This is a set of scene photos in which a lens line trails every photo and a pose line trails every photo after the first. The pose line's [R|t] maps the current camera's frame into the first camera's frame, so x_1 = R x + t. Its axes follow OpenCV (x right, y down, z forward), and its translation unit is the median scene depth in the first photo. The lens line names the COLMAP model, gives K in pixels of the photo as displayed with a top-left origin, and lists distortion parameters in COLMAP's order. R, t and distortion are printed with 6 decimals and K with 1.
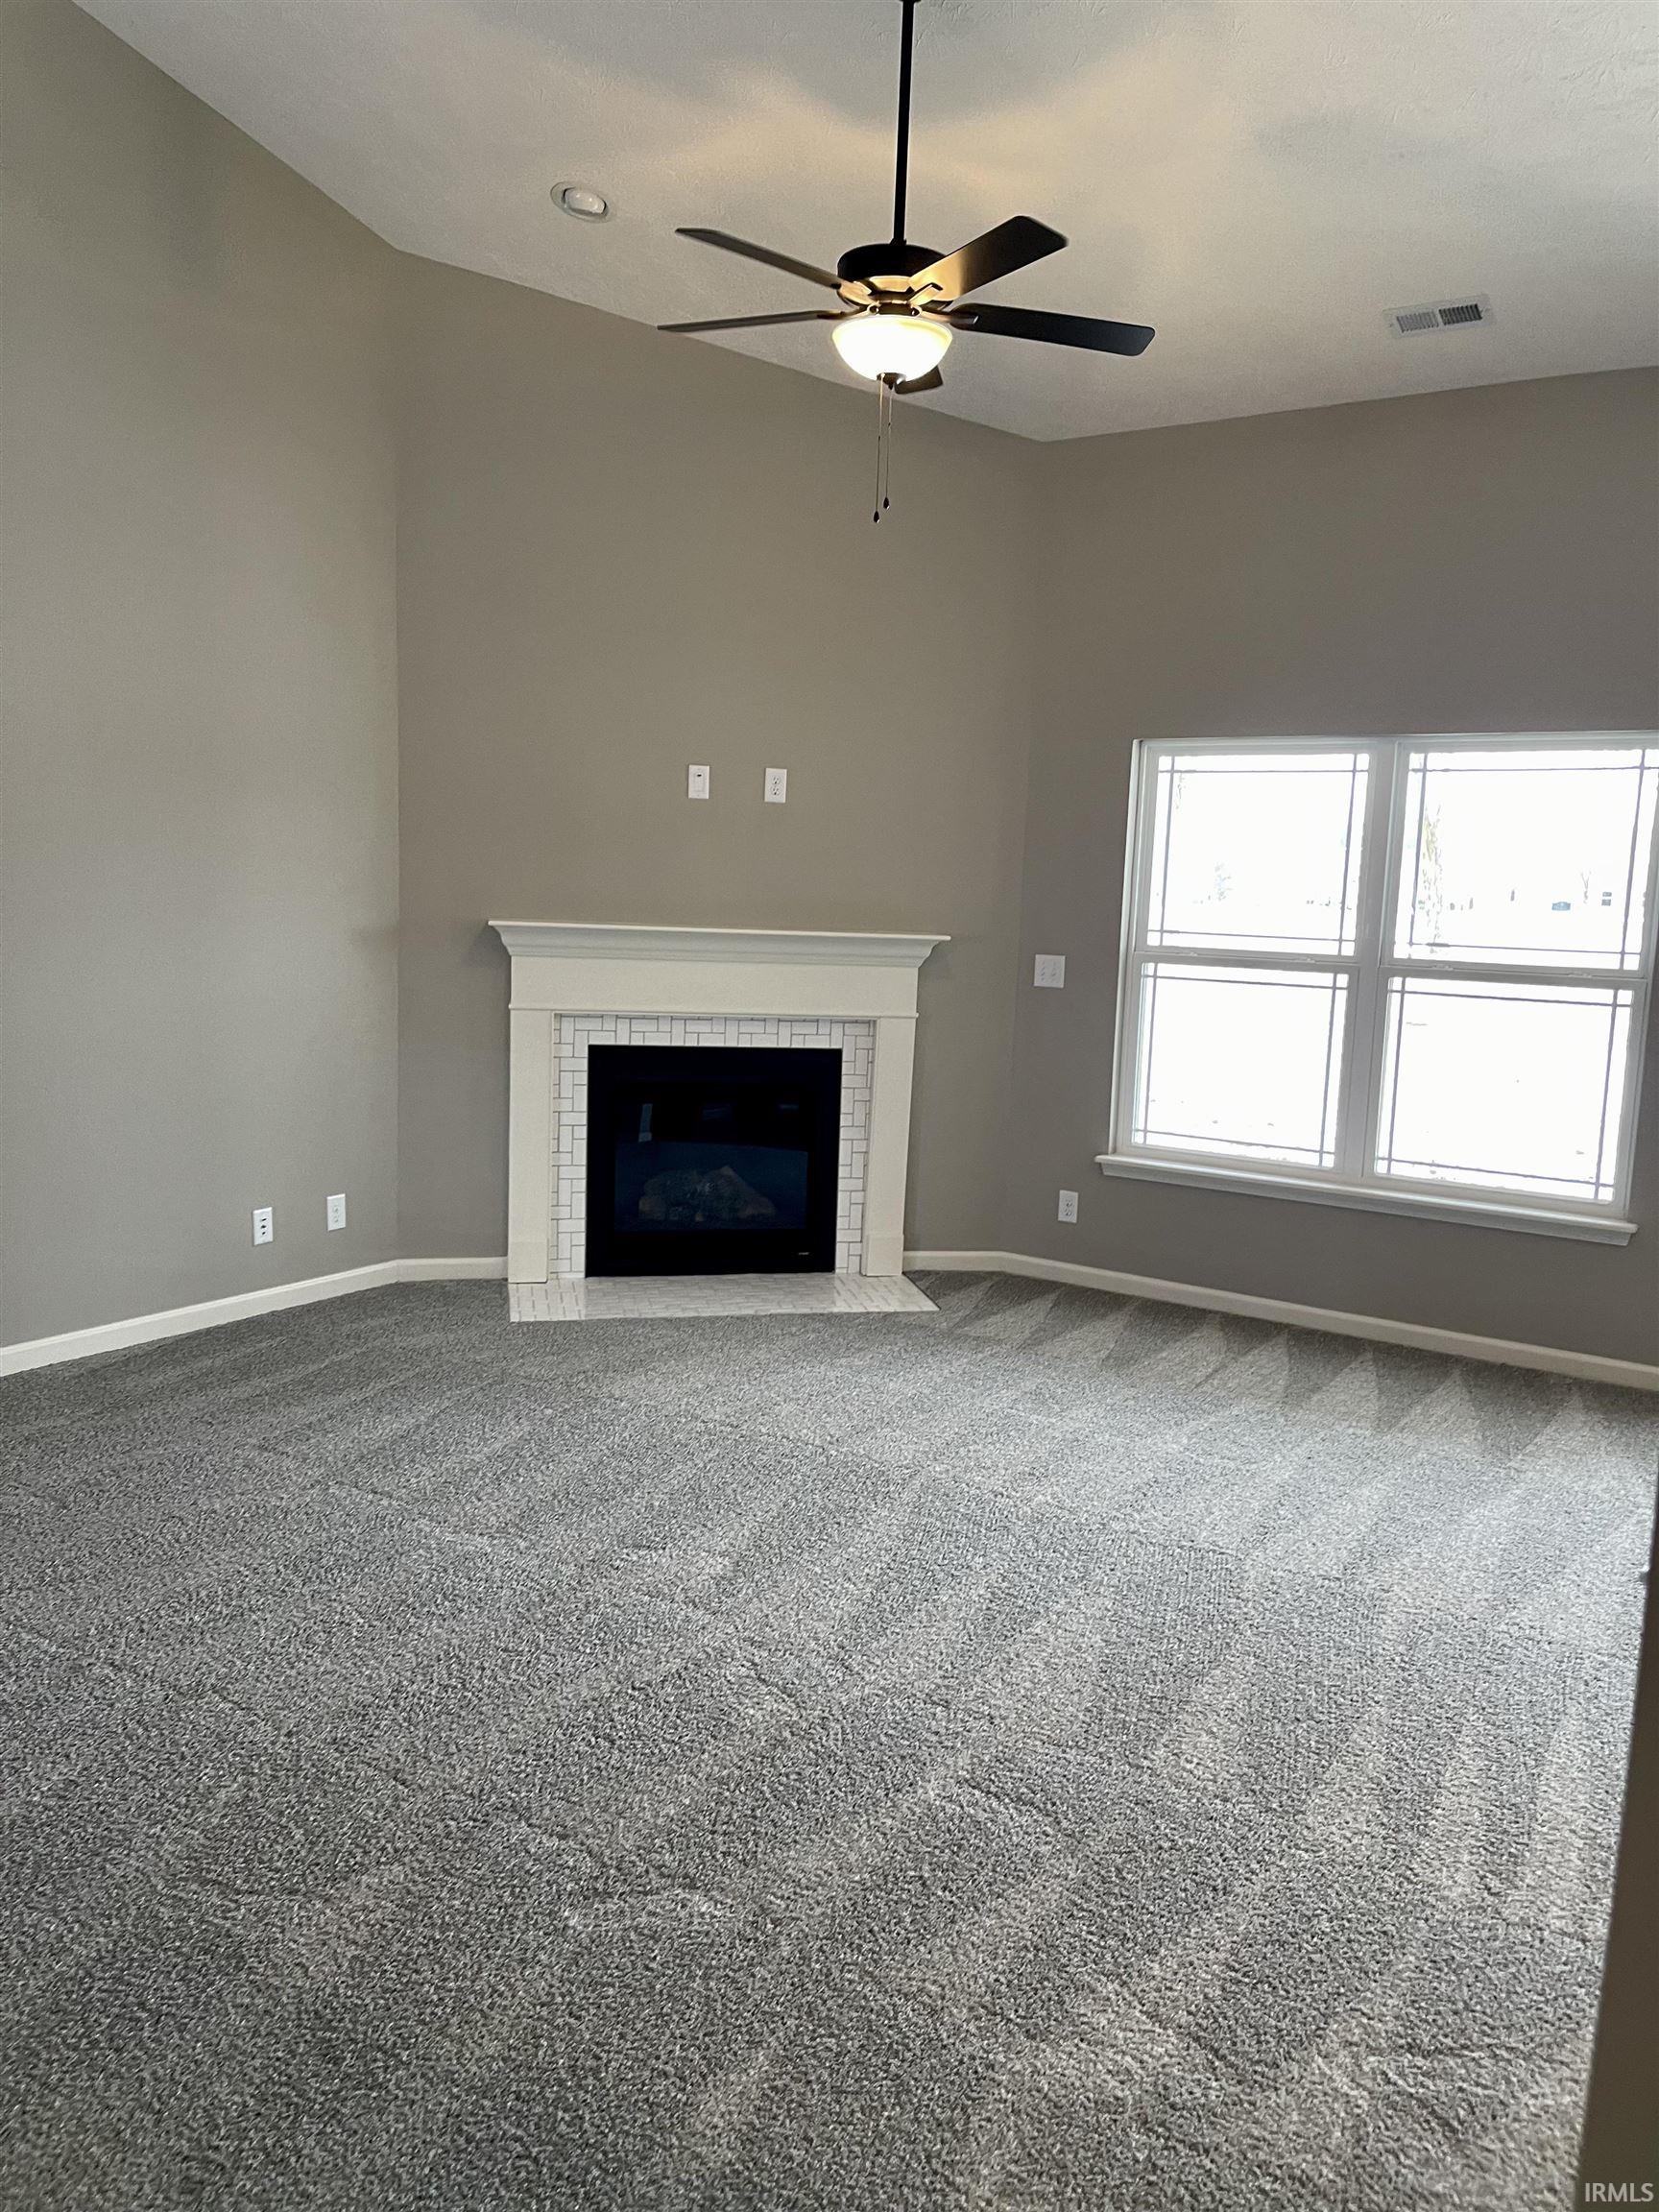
lens RADIAL K [[1659.4, 0, 833.5], [0, 1659.4, 1109.5], [0, 0, 1]] dist [0.064605, -0.059926]
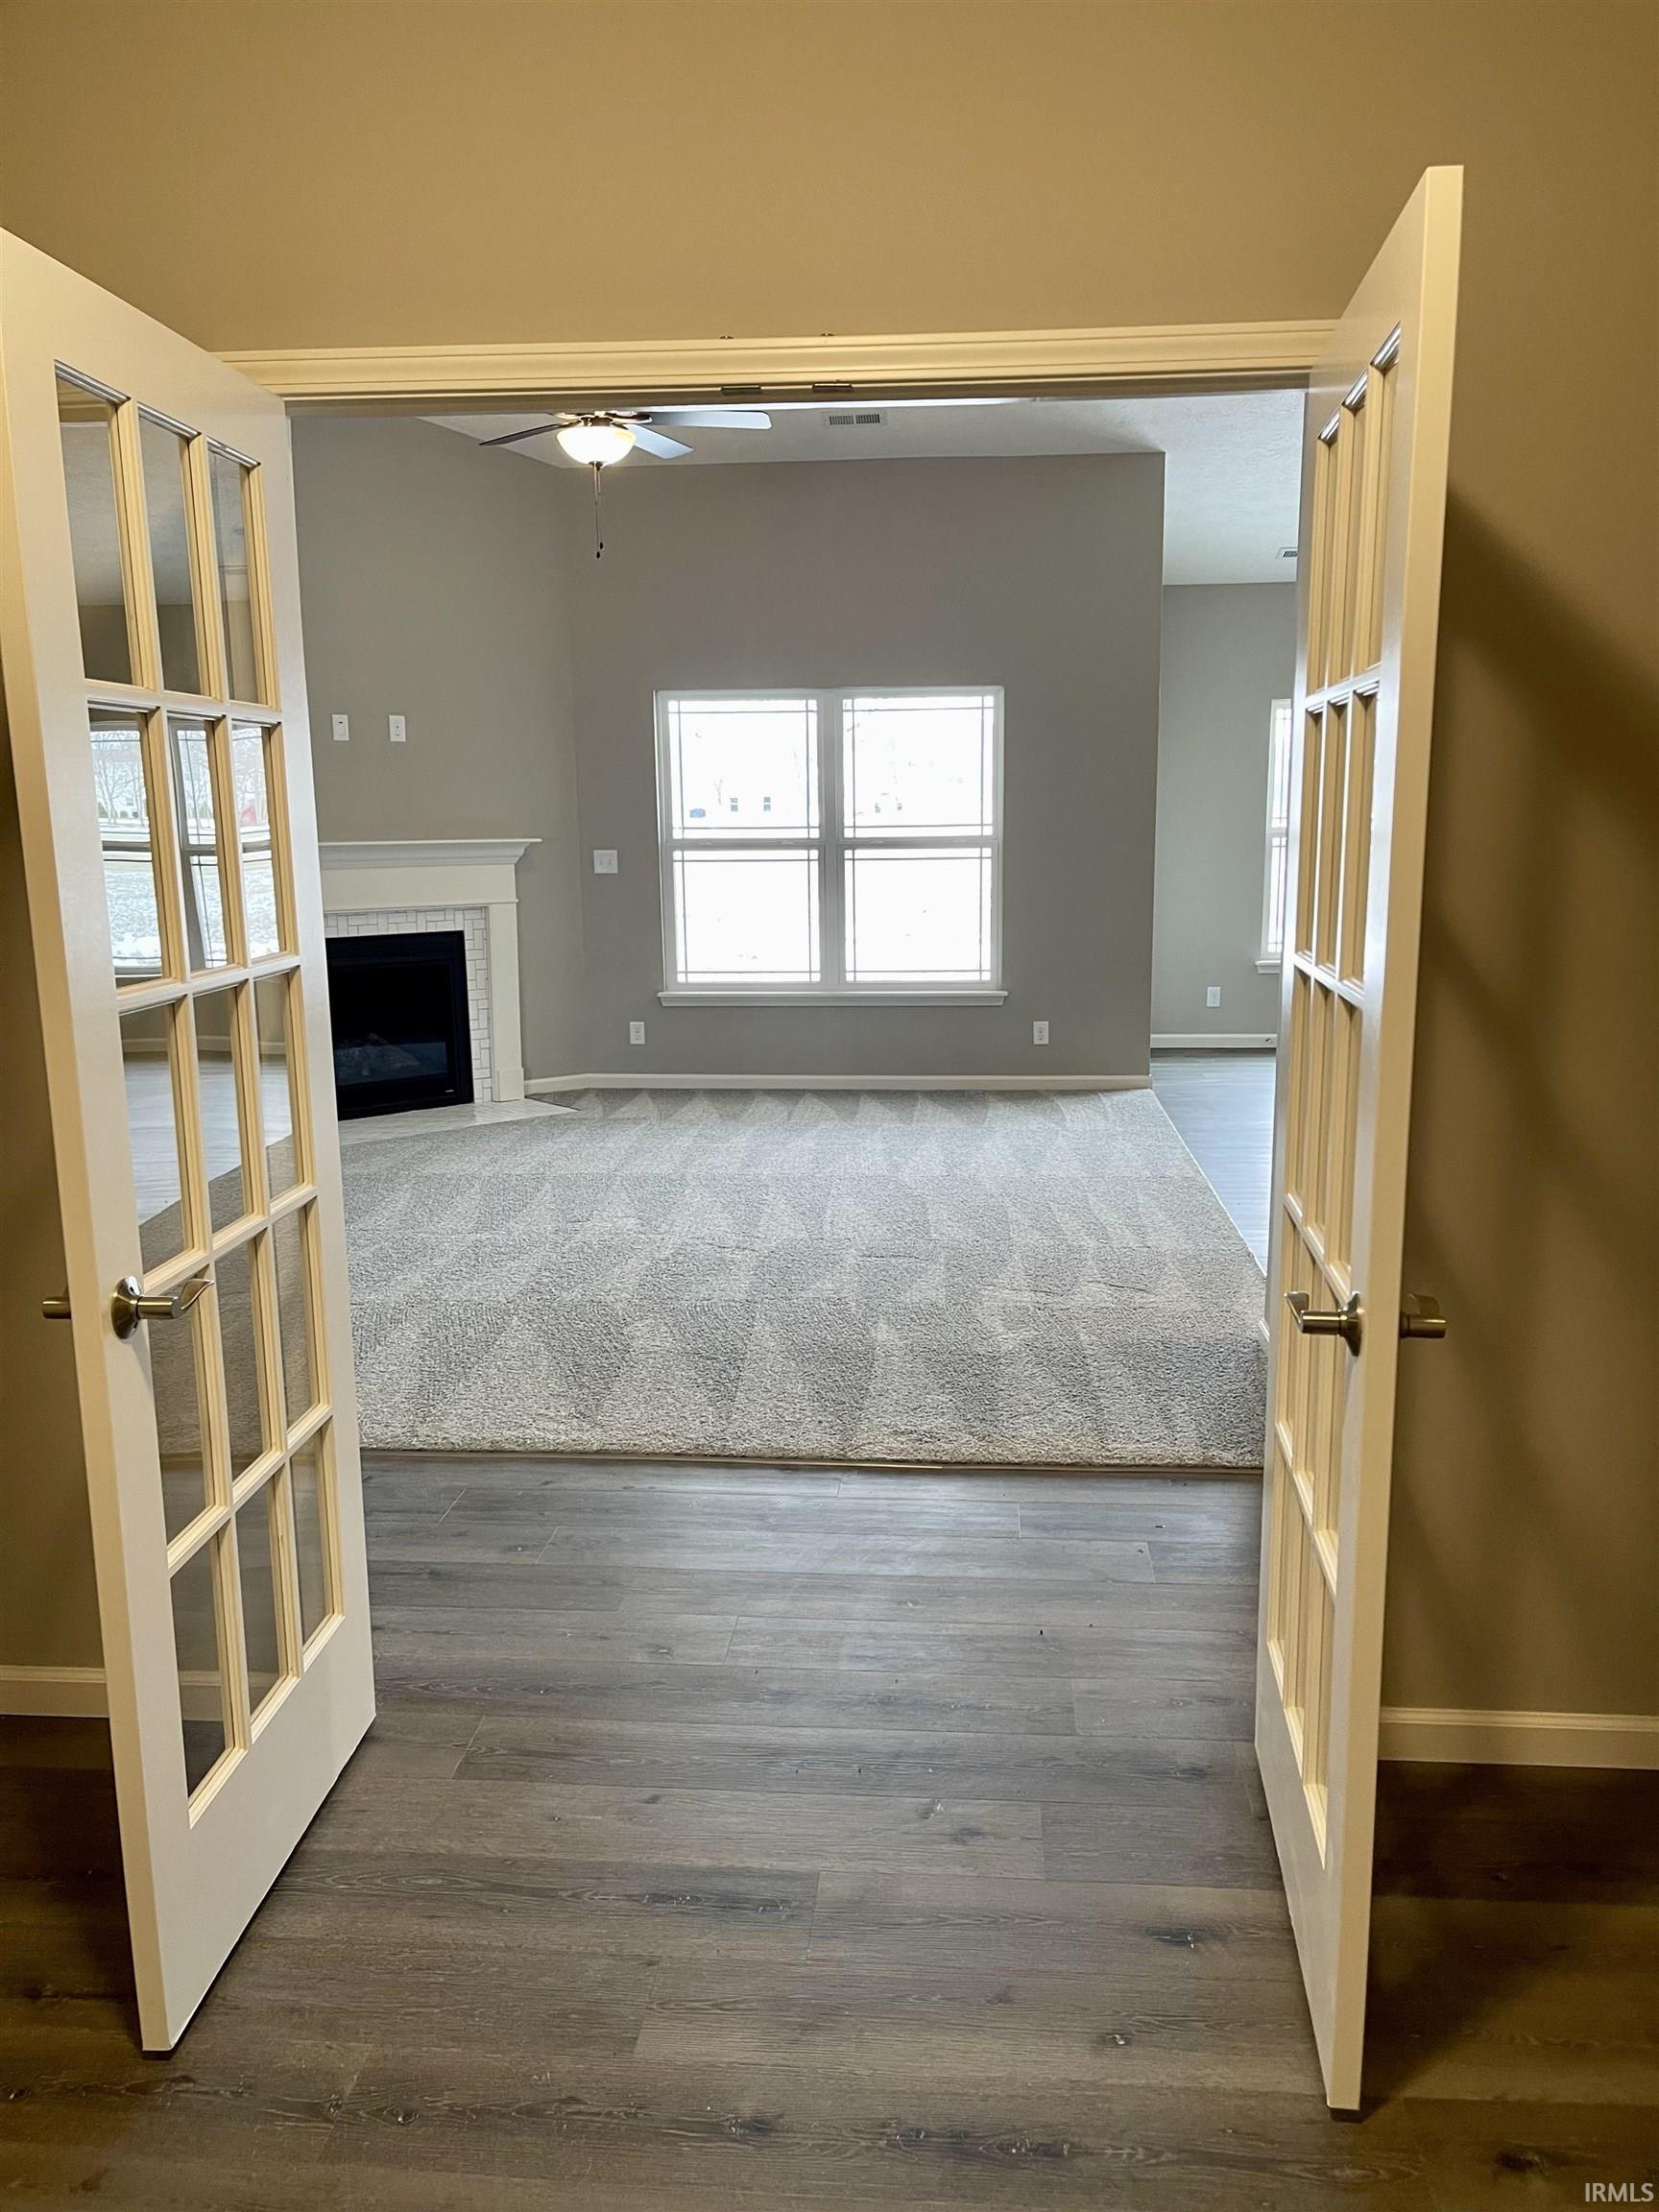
lens RADIAL K [[1659.4, 0, 834.4], [0, 1659.4, 1122.8], [0, 0, 1]] dist [0.064605, -0.059926]
pose [[0.881807, -0.133327, 0.452373, -0.363817], [0.107071, 0.990756, 0.083292, 0.036666], [-0.459296, -0.025012, 0.887931, -0.314720]]
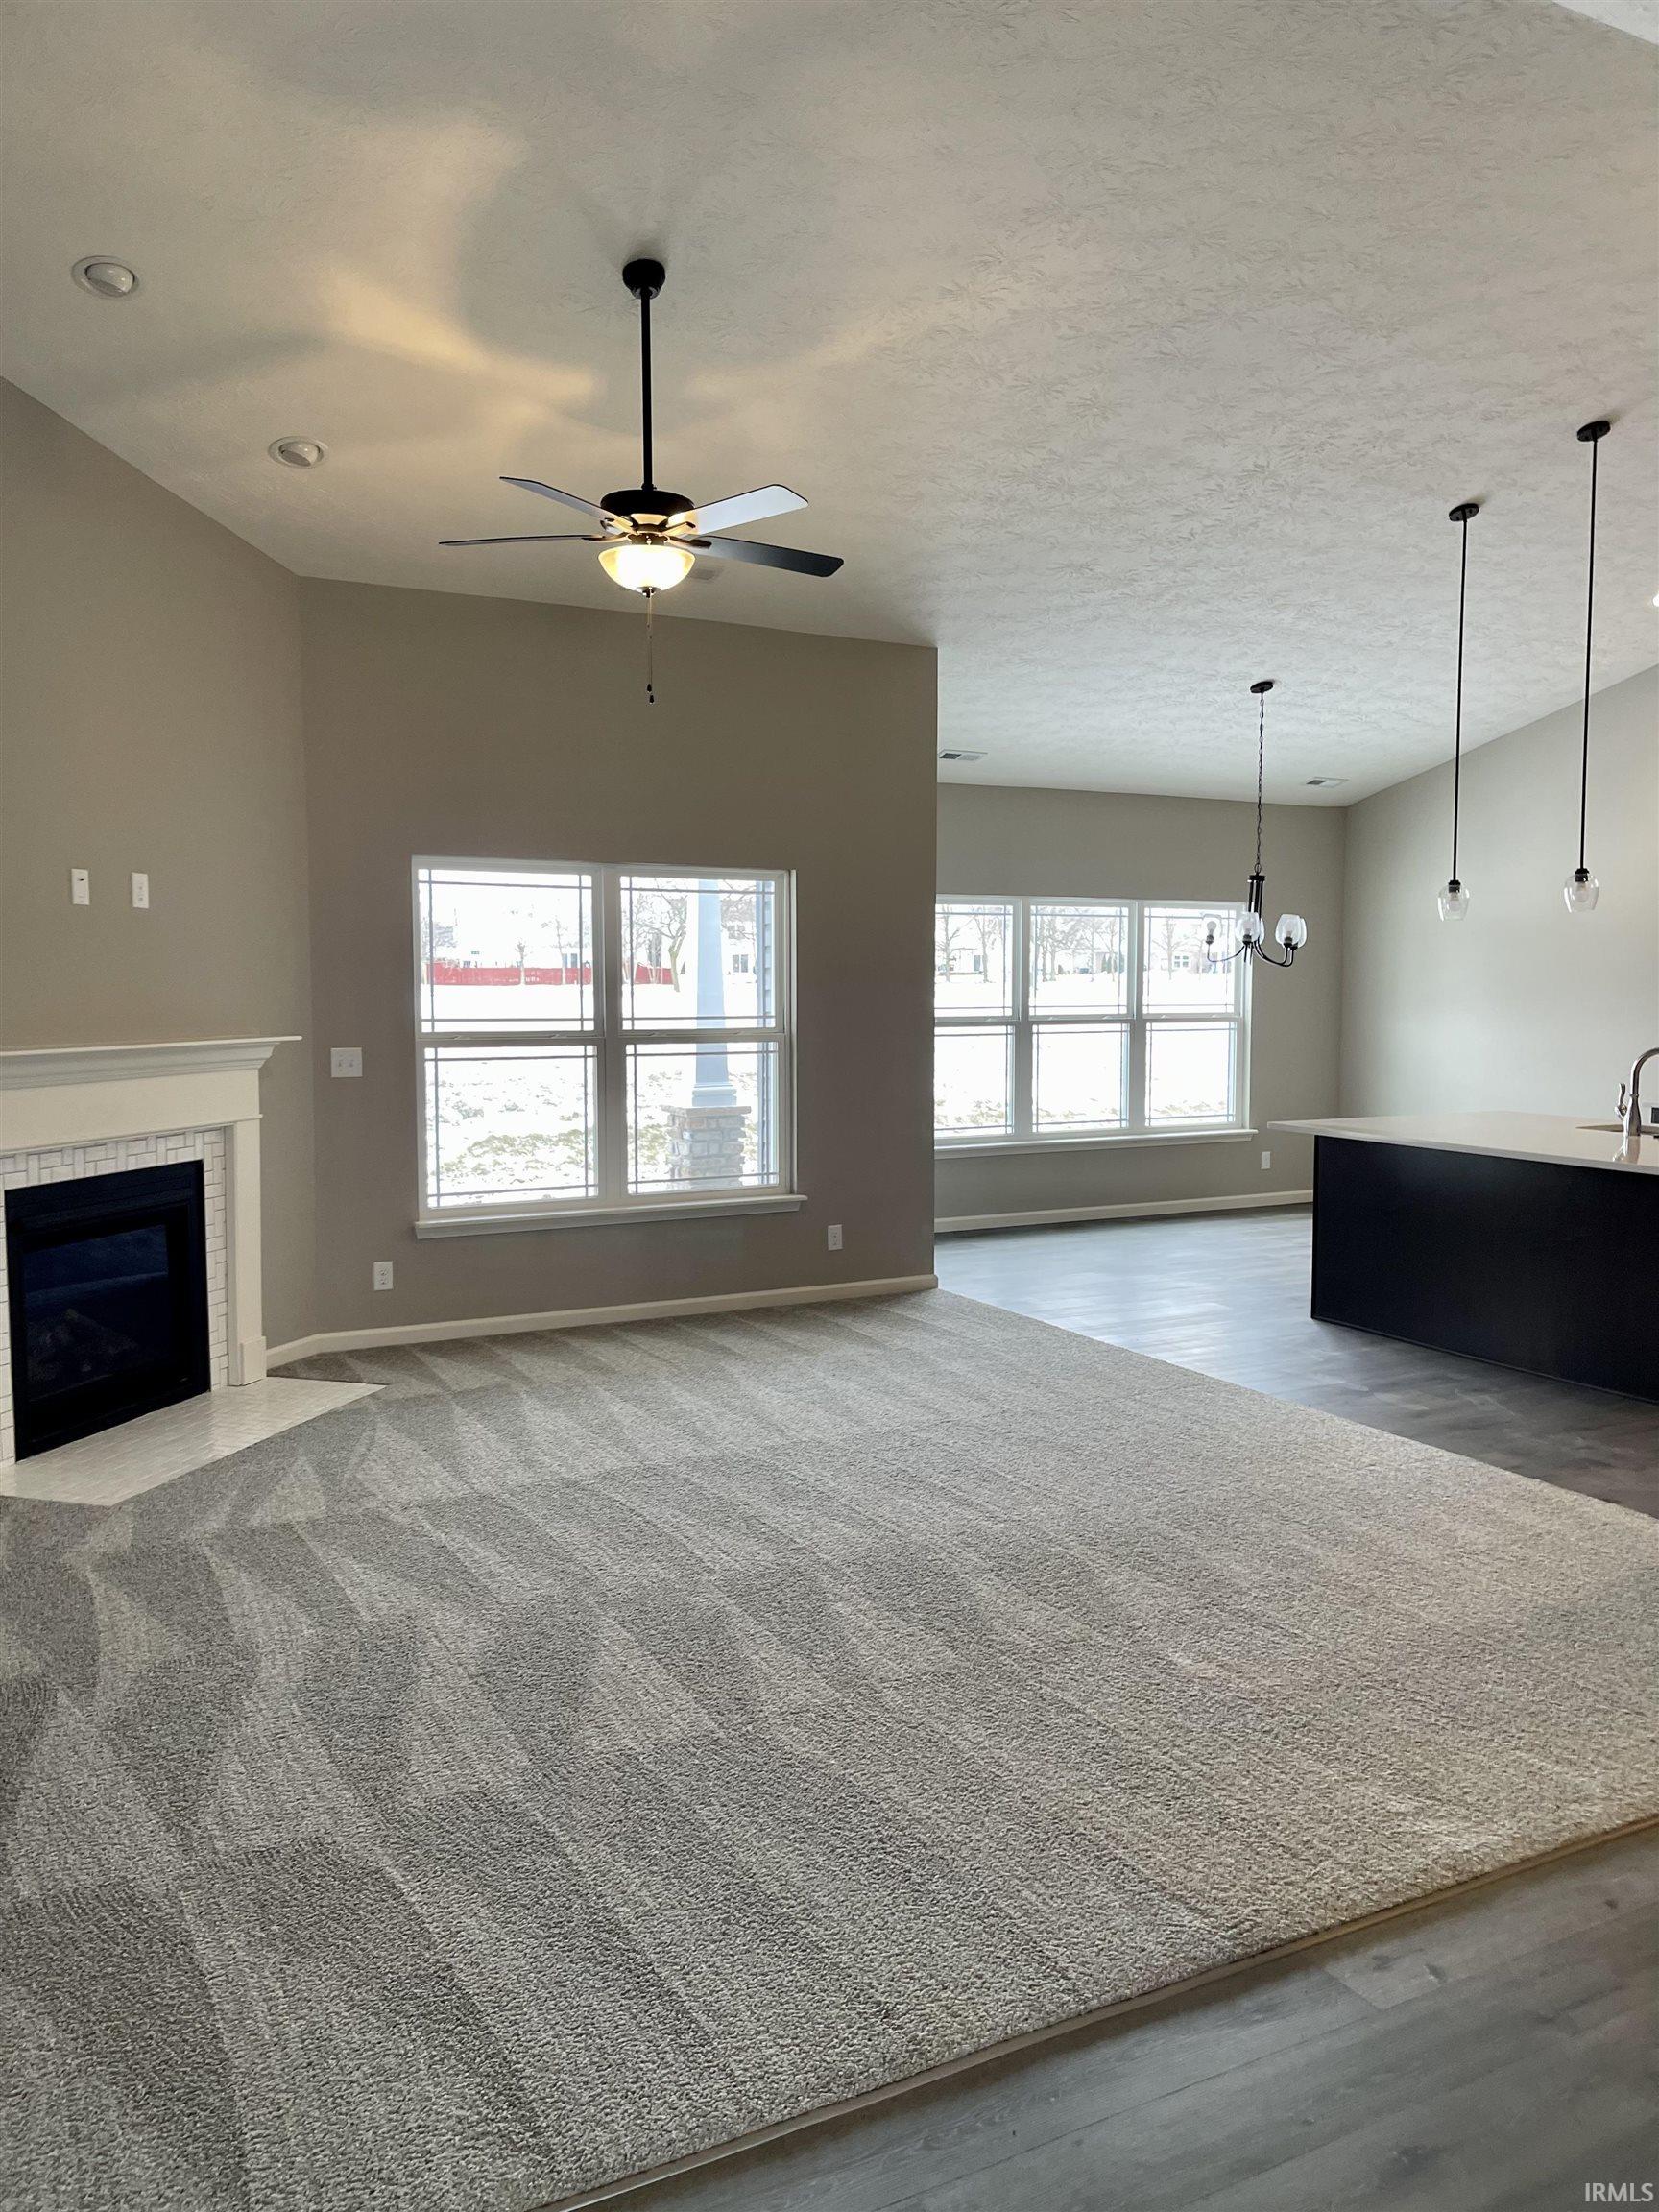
lens RADIAL K [[1659.4, 0, 819.5], [0, 1659.4, 1118.1], [0, 0, 1]] dist [0.064605, -0.059926]
pose [[0.501865, -0.110195, 0.857898, -0.673529], [0.138711, 0.989268, 0.045924, -0.057173], [-0.853751, 0.095952, 0.511764, 0.194666]]
